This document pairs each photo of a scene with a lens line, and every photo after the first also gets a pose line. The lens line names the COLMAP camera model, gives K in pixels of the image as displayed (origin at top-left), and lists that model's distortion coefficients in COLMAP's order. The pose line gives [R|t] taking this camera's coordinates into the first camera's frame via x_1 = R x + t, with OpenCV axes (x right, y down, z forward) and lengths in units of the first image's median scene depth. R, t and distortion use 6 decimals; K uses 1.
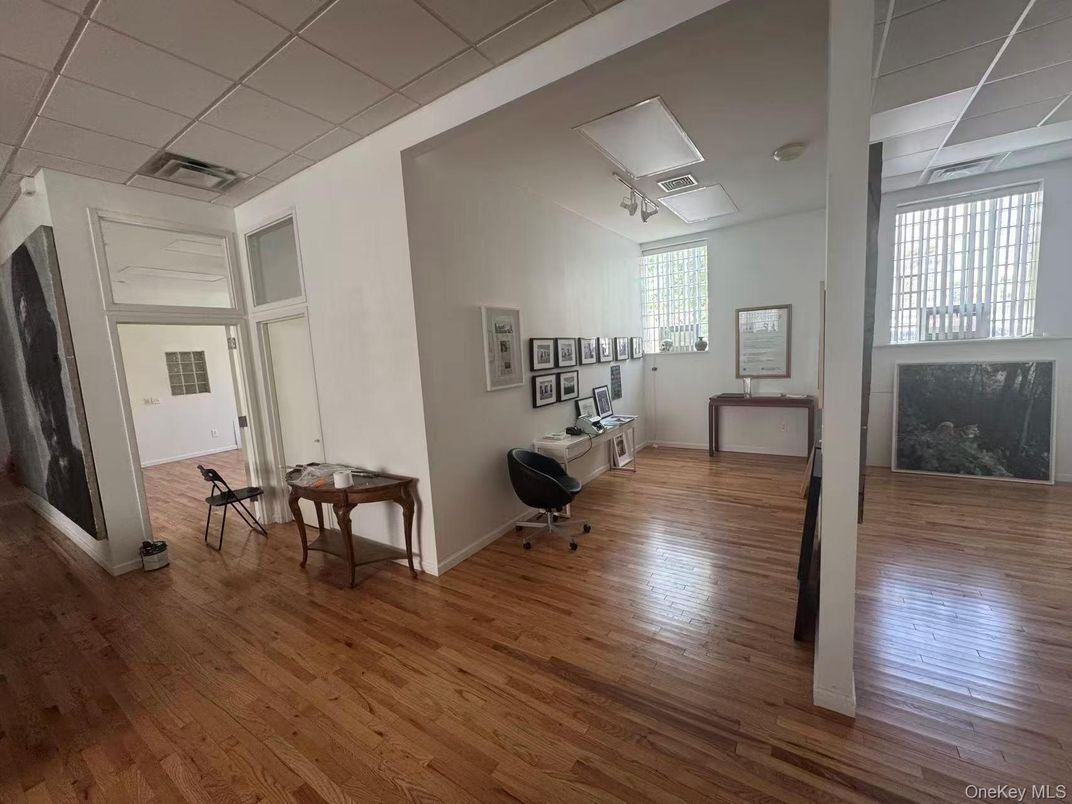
lens RADIAL K [[428.6, 0, 536.0], [0, 428.6, 402.0], [0, 0, 1]] dist [0.001503, 0.000177]
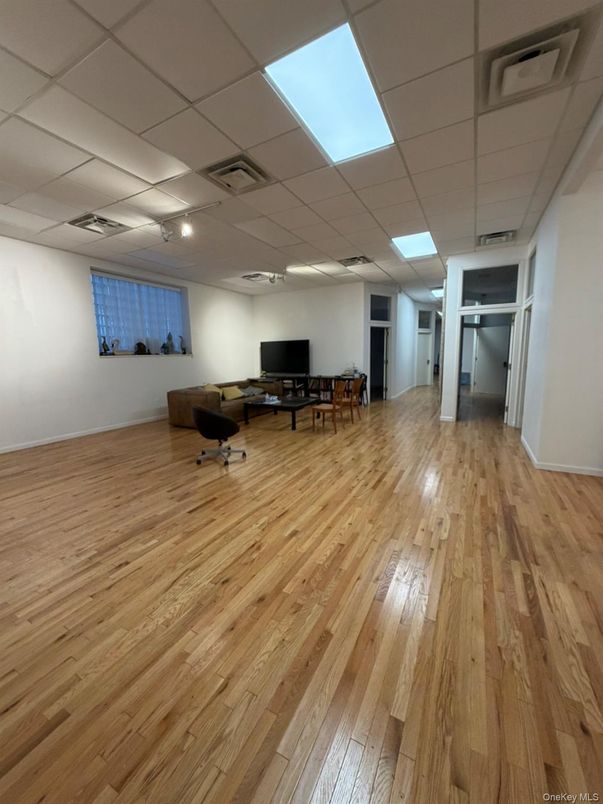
lens RADIAL K [[321.4, 0, 301.5], [0, 321.4, 402.0], [0, 0, 1]] dist [0.001503, 0.000177]
pose [[0.087811, 0.206497, -0.974499, 1.167801], [-0.102211, 0.974982, 0.197390, 0.024523], [0.990879, 0.082272, 0.106720, -0.017508]]
